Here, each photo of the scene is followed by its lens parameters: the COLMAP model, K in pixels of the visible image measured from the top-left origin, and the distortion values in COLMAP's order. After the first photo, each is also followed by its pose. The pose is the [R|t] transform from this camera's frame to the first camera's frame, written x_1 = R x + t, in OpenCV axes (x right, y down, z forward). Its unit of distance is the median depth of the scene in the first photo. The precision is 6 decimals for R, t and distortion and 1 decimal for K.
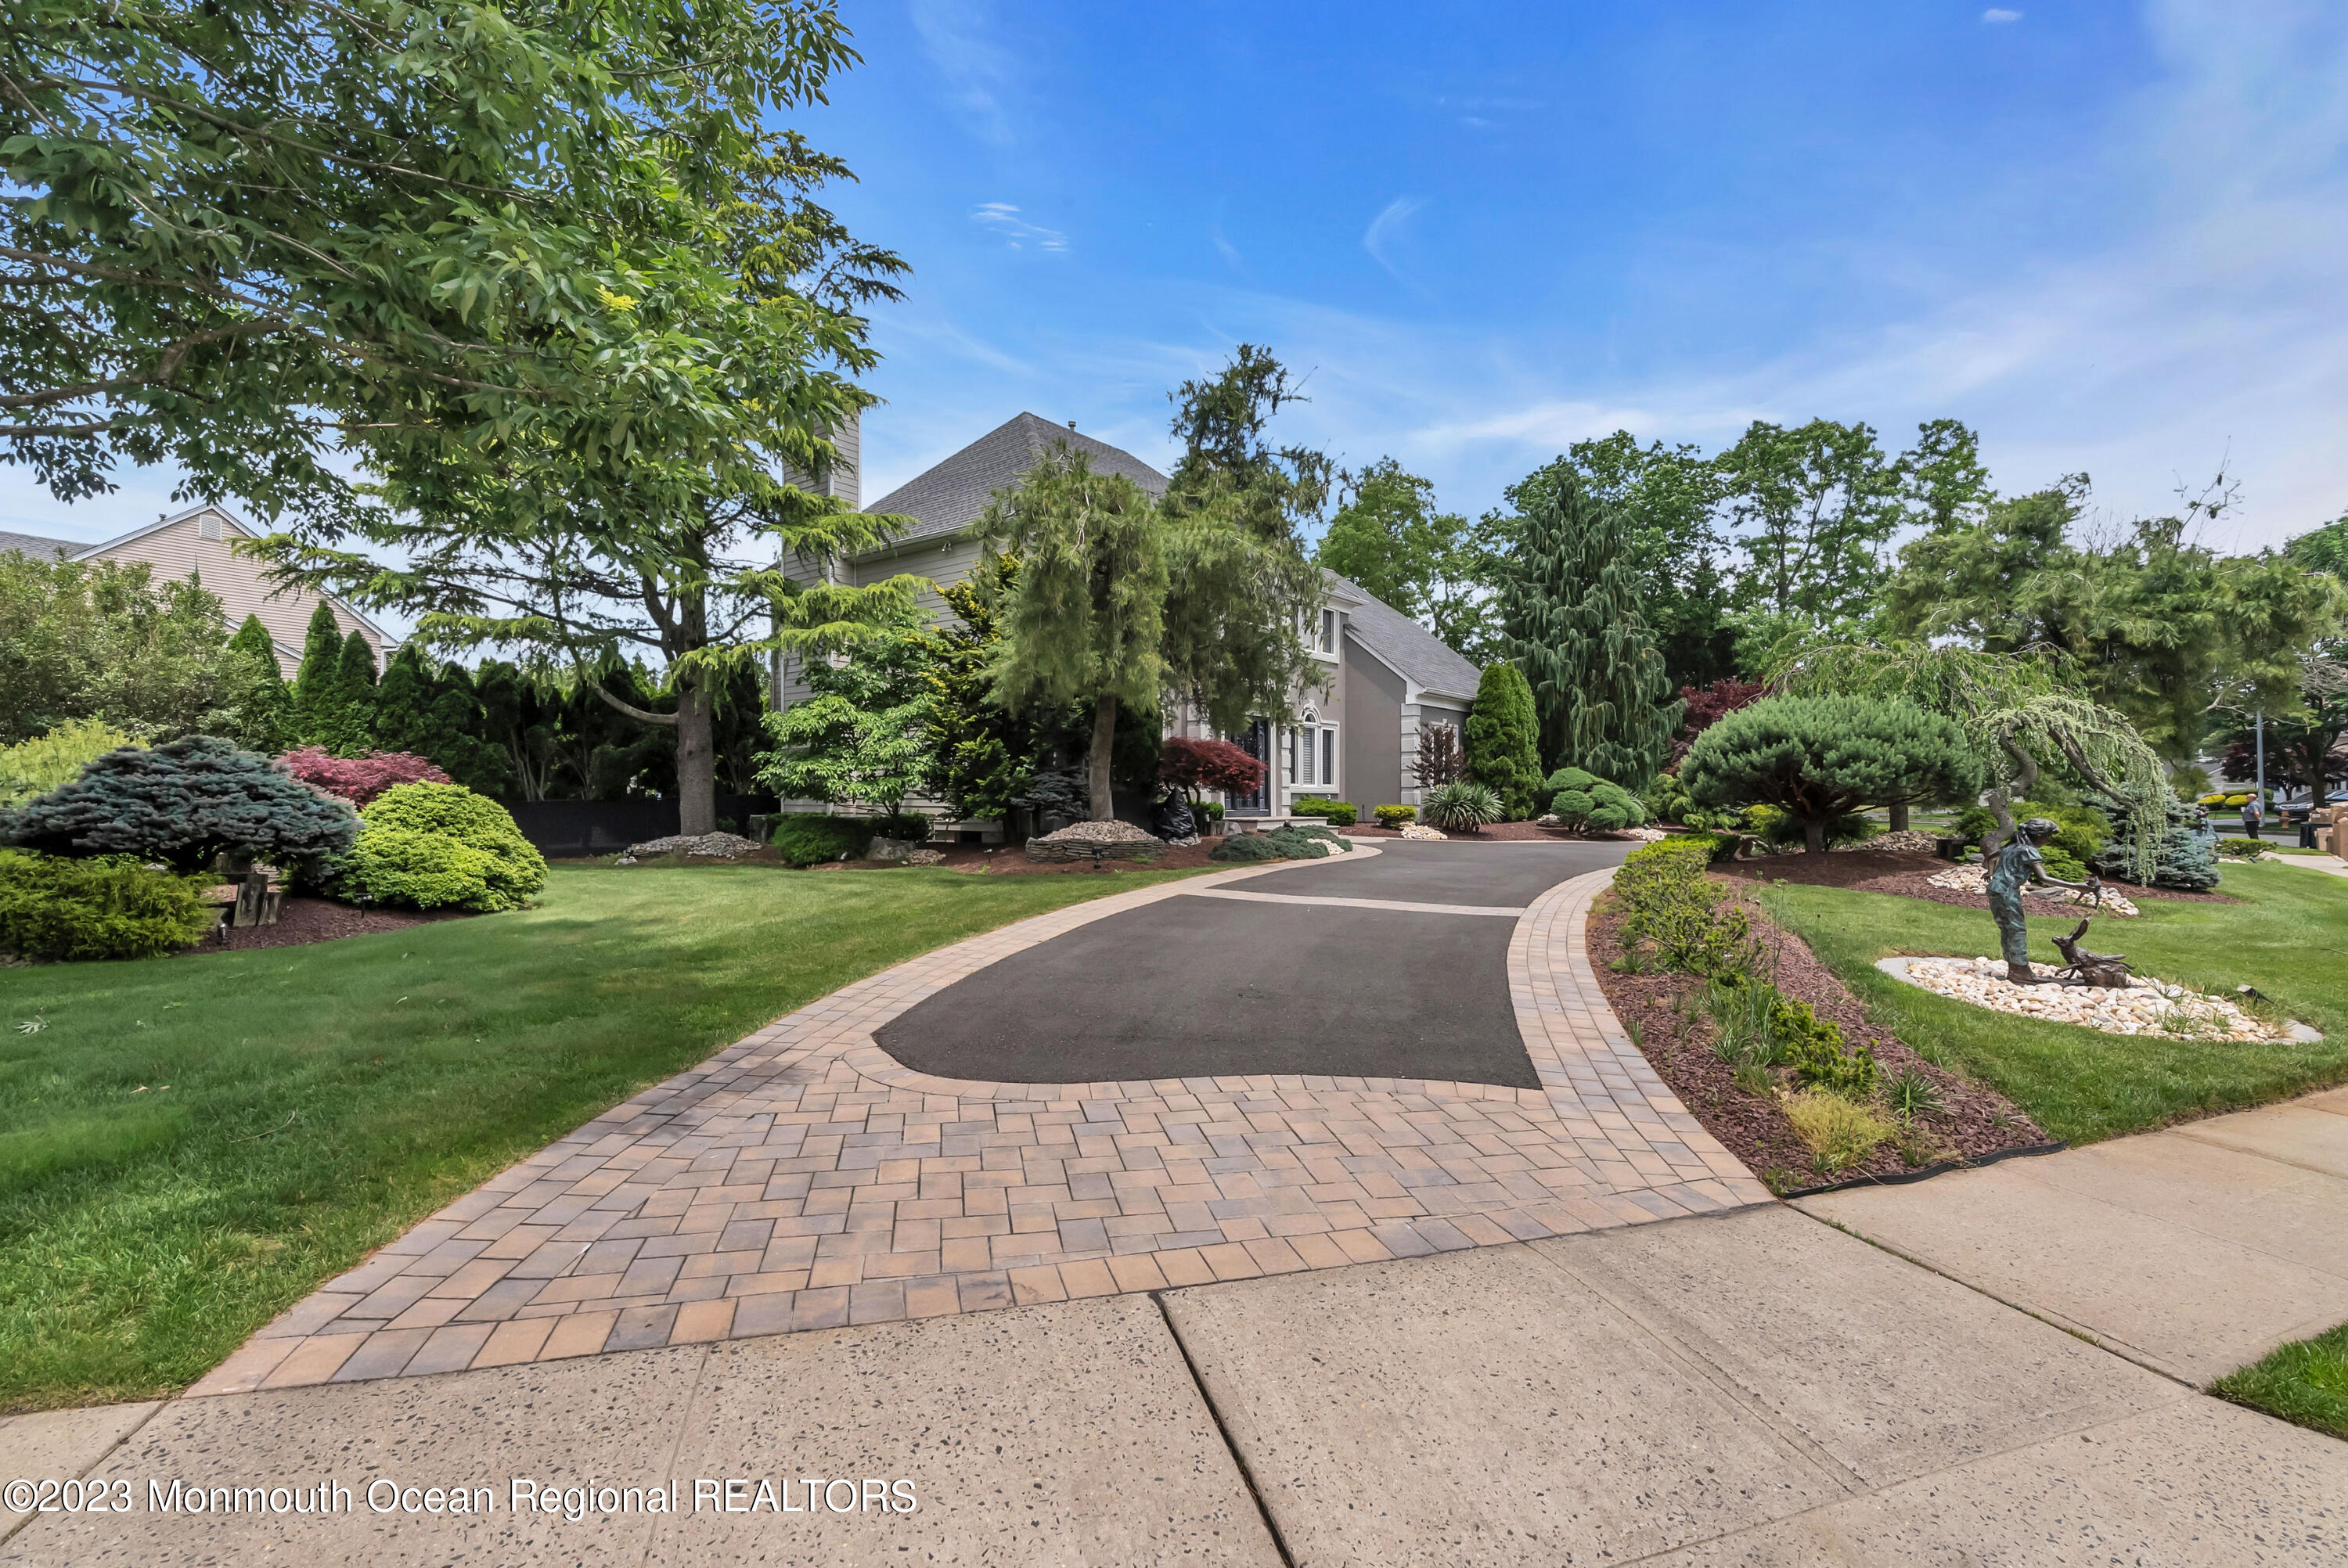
lens RADIAL K [[1071.1, 0, 1164.7], [0, 1071.1, 783.4], [0, 0, 1]] dist [-0.000402, 0.000335]
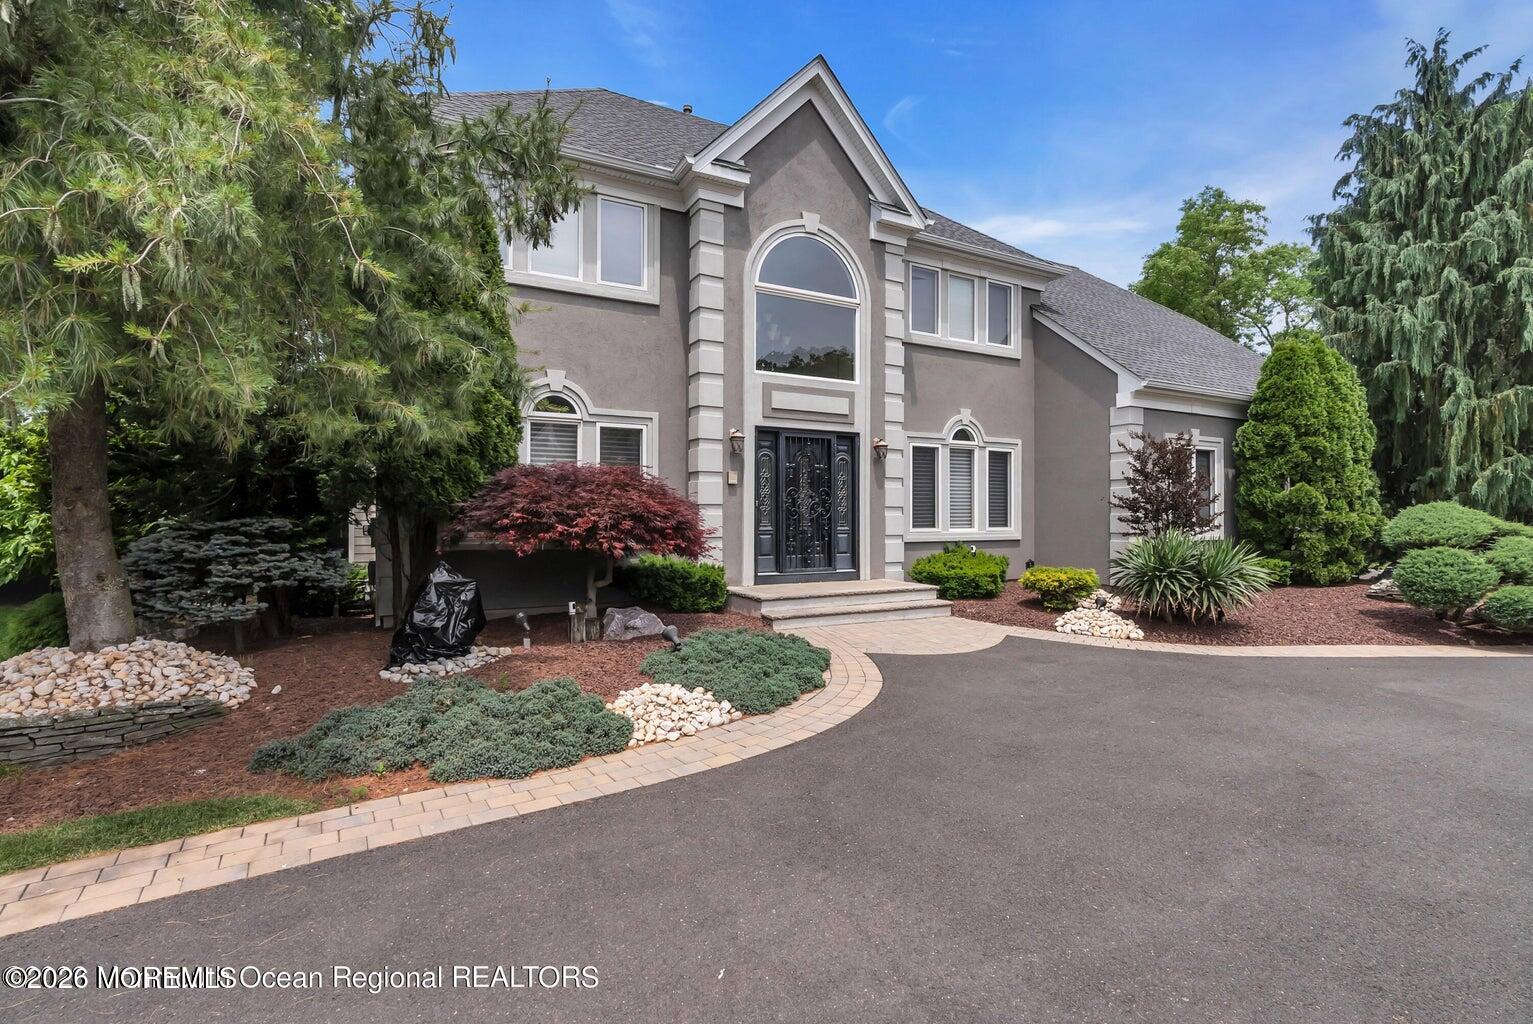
lens RADIAL K [[699.4, 0, 760.4], [0, 699.4, 511.6], [0, 0, 1]] dist [-0.000402, 0.000335]
pose [[0.915919, -0.001986, -0.401358, 0.191428], [0.005500, 0.999956, 0.007605, -0.013748], [0.401326, -0.009173, 0.915889, 0.499432]]
